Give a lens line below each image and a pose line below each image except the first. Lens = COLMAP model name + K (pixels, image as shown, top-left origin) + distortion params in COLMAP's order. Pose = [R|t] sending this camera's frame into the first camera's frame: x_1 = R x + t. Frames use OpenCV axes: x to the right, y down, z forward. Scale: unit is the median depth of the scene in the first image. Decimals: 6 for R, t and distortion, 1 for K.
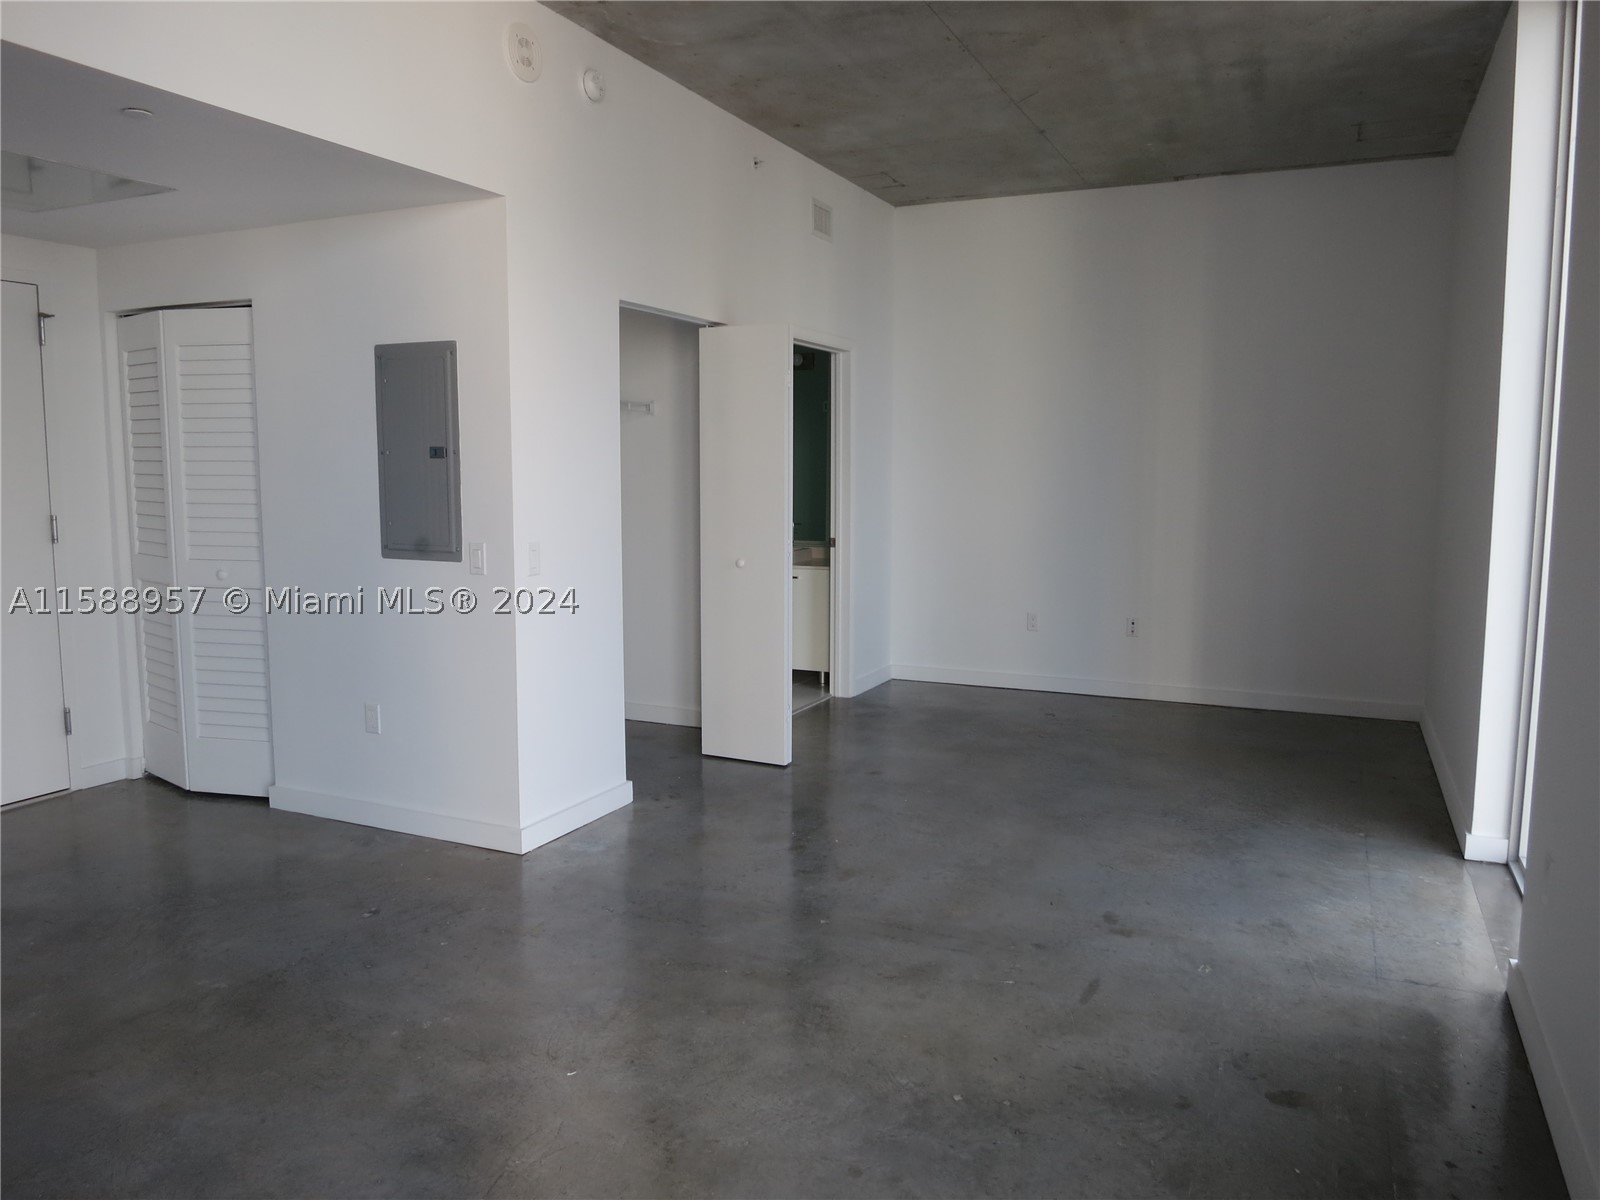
lens RADIAL K [[1135.6, 0, 799.7], [0, 1135.6, 601.2], [0, 0, 1]] dist [-0.060853, 0.012552]
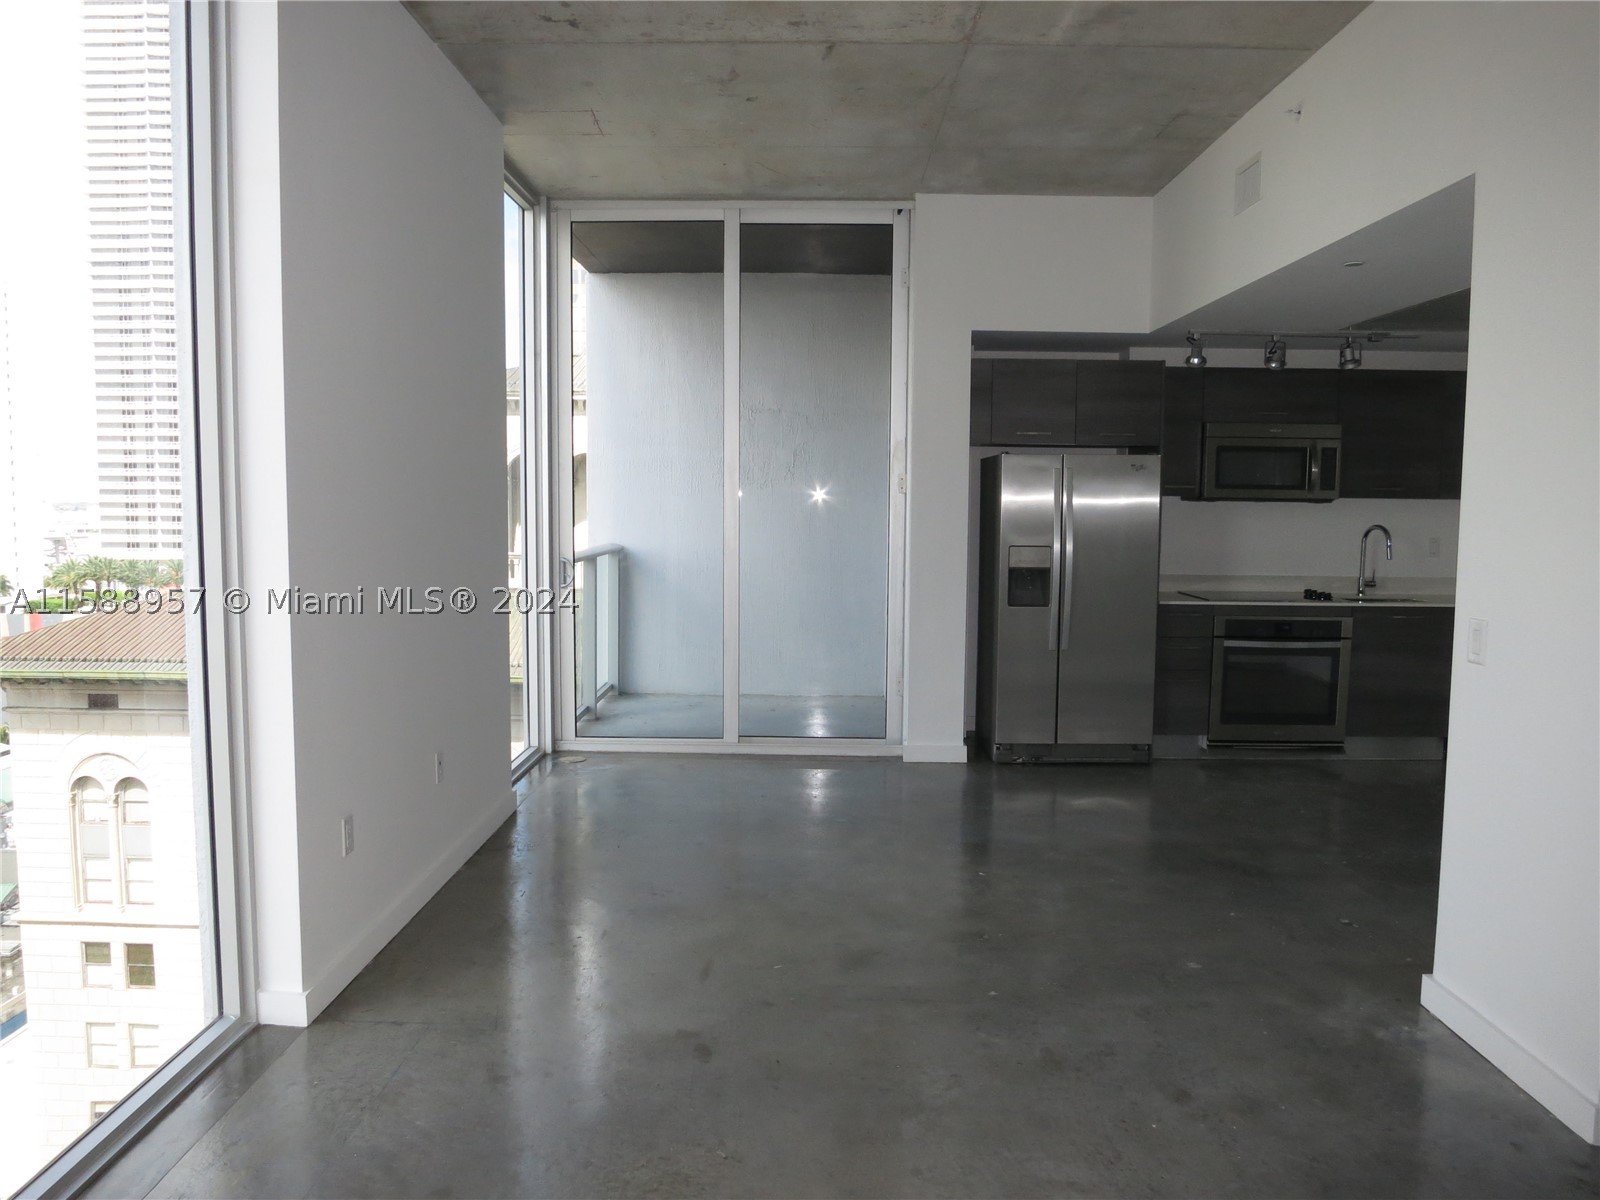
lens RADIAL K [[1135.6, 0, 792.1], [0, 1135.6, 600.5], [0, 0, 1]] dist [-0.060853, 0.012552]
pose [[-0.914187, 0.025401, -0.404496, 0.560384], [-0.054795, 0.981124, 0.185453, -0.207851], [0.401572, 0.191703, -0.895539, 1.759654]]
